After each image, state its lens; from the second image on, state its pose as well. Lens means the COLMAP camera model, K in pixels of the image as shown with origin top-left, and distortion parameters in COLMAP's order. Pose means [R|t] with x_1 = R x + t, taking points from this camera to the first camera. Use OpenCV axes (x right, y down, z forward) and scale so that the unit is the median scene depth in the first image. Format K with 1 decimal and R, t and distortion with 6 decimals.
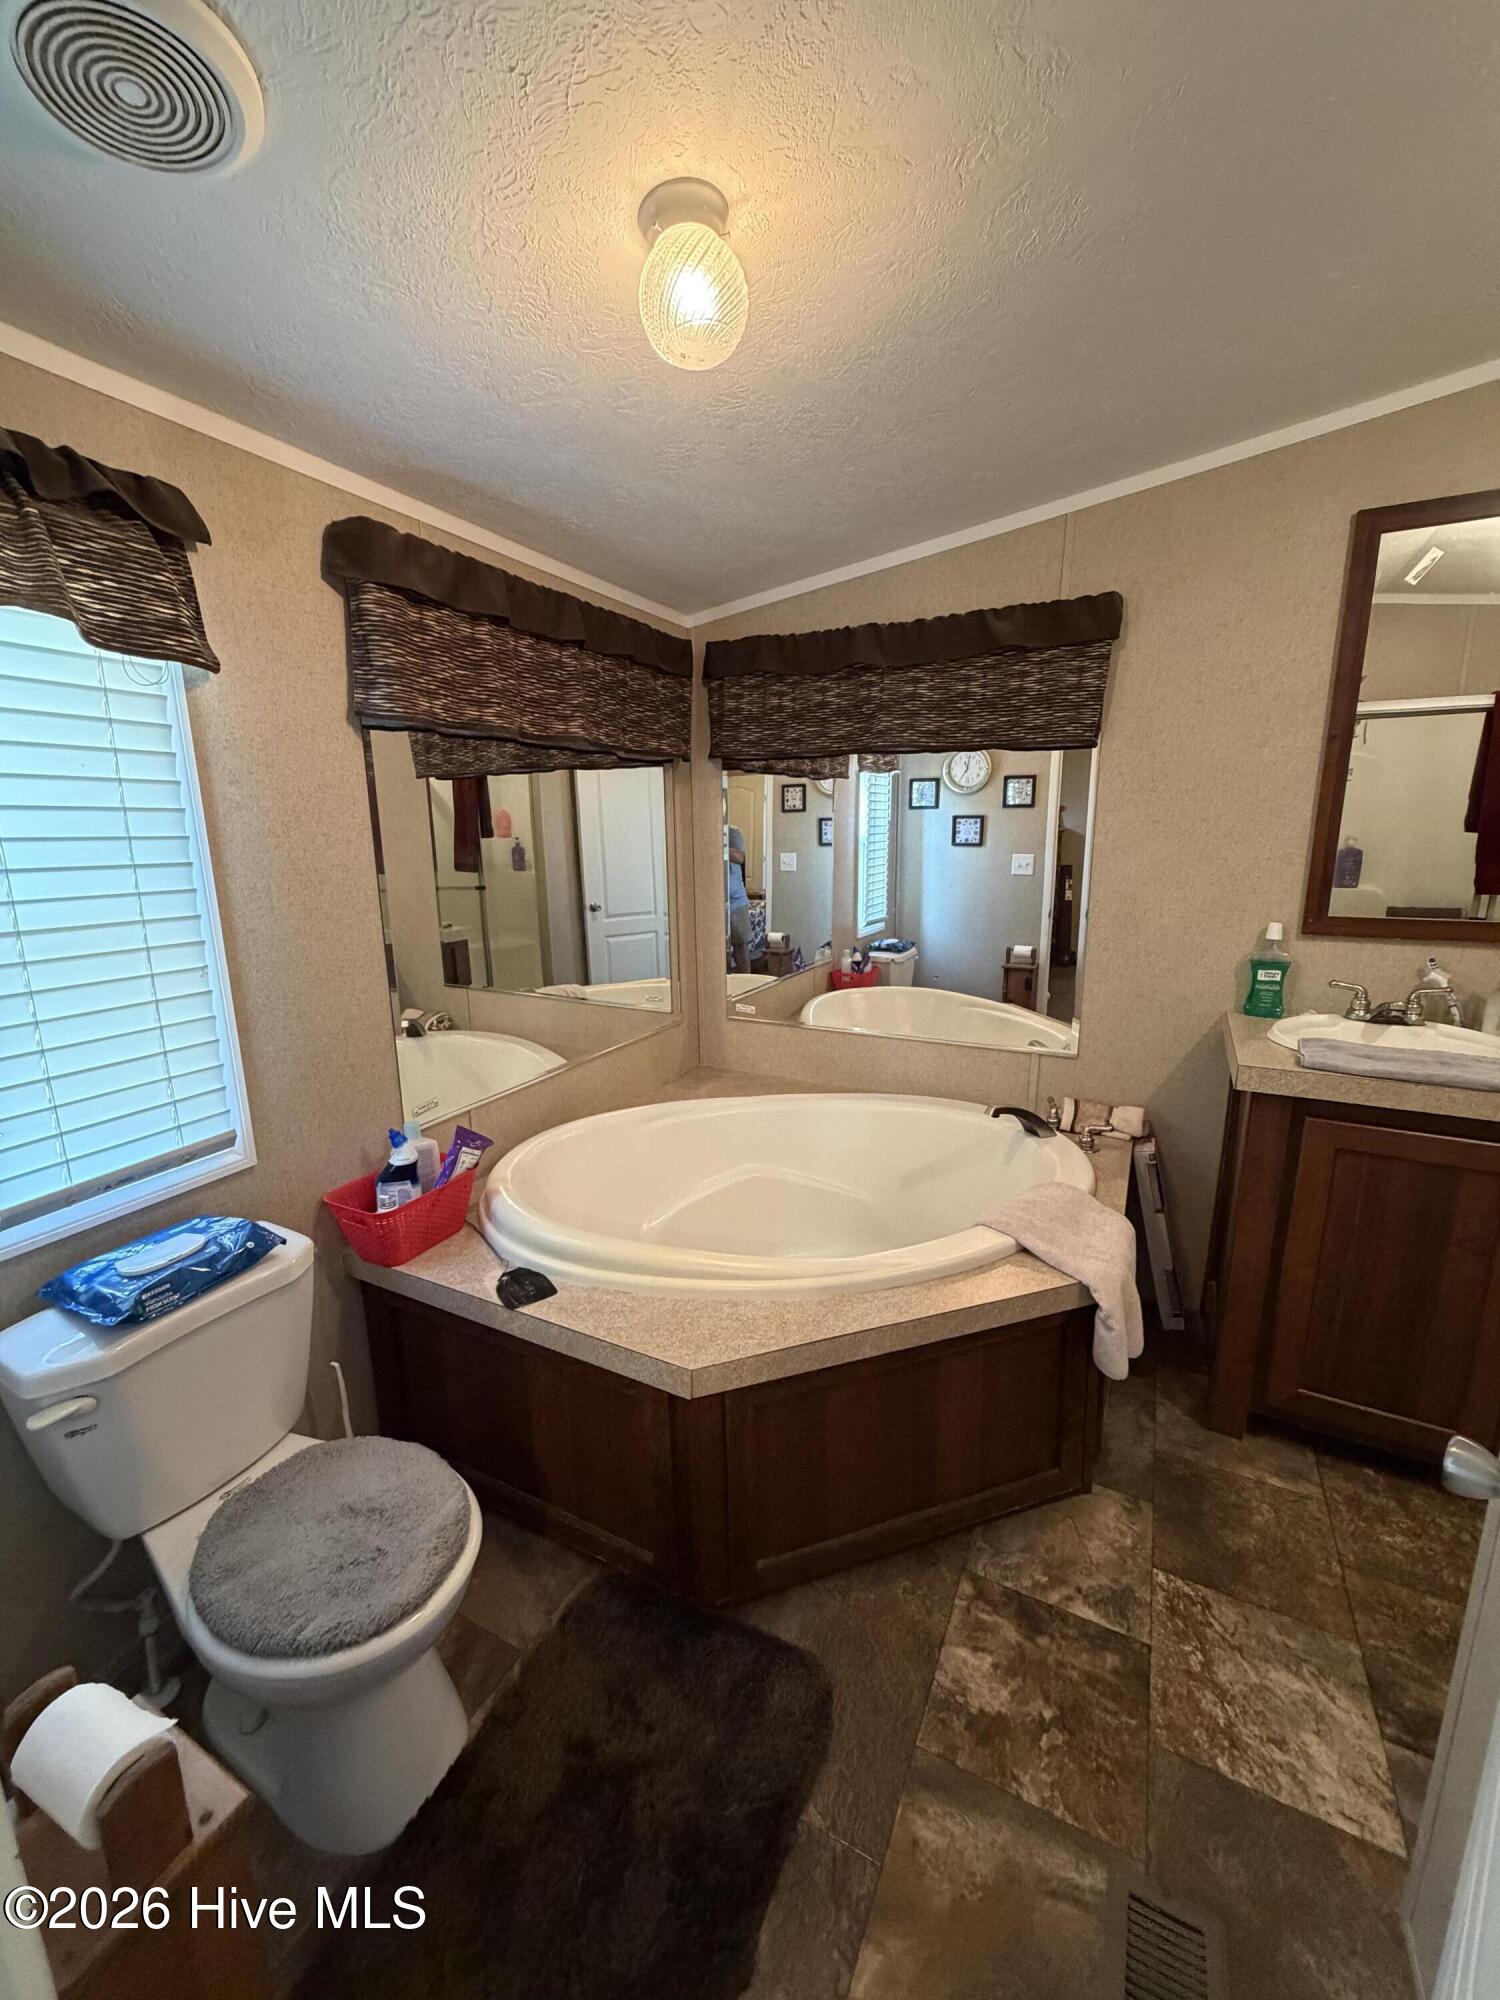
lens RADIAL K [[812.9, 0, 750.0], [0, 812.9, 1002.6], [0, 0, 1]] dist [0.003364, 0.000216]
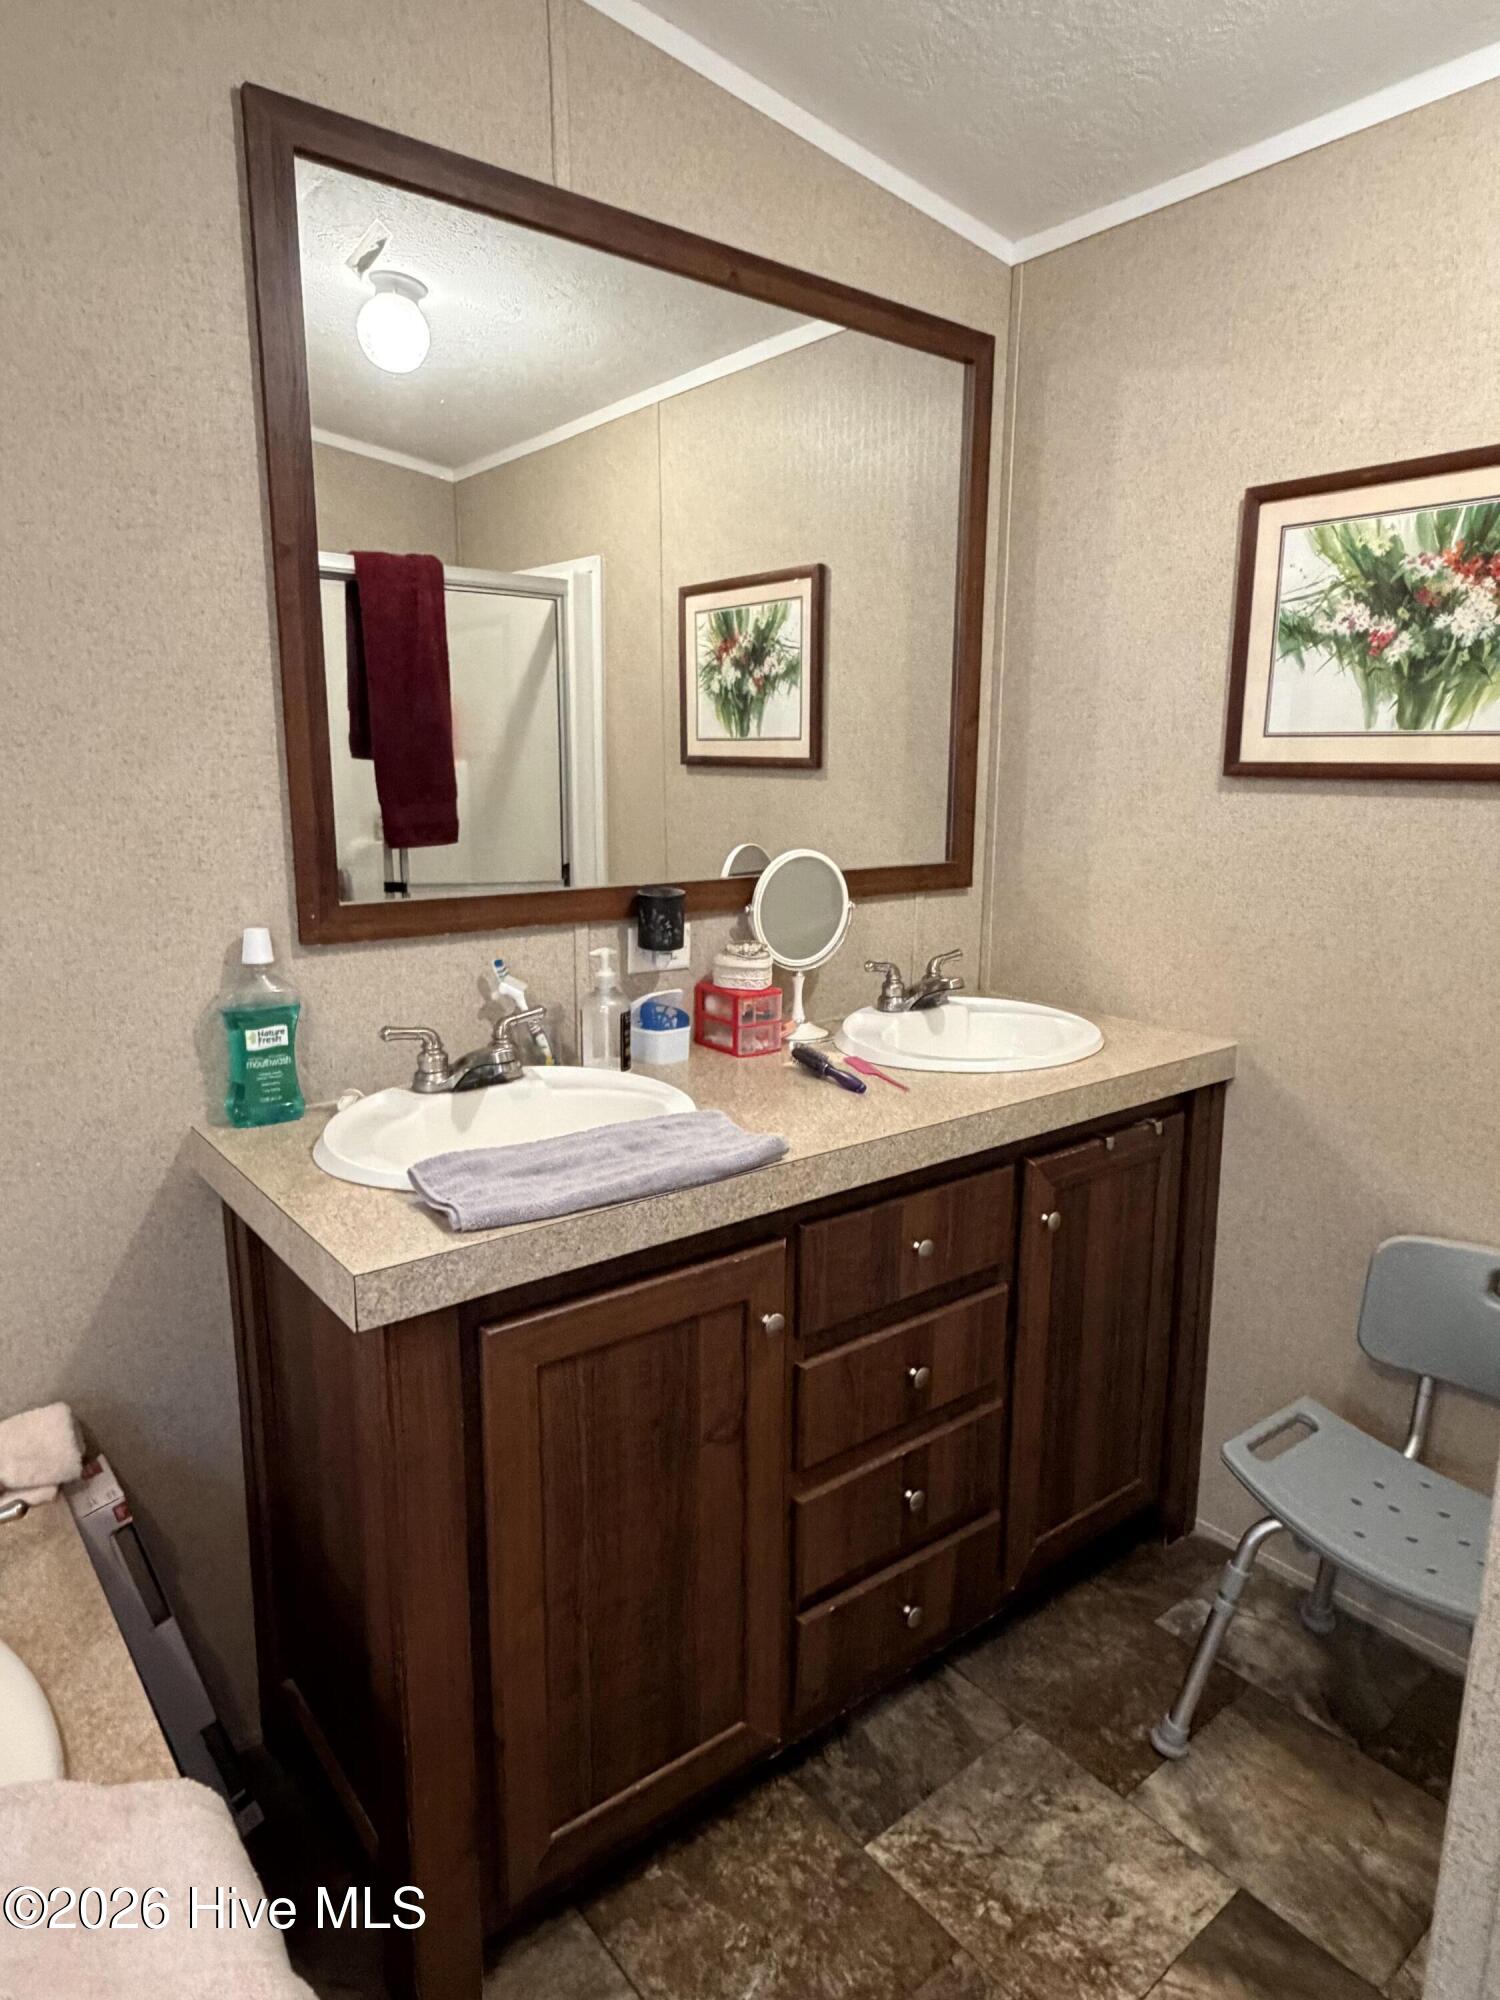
lens RADIAL K [[1198.7, 0, 759.4], [0, 1198.7, 992.1], [0, 0, 1]] dist [-0.009510, -0.001064]
pose [[0.399768, -0.161124, 0.902344, 0.128841], [0.183810, 0.978525, 0.093293, -0.075961], [-0.897997, 0.128565, 0.420799, 0.463162]]
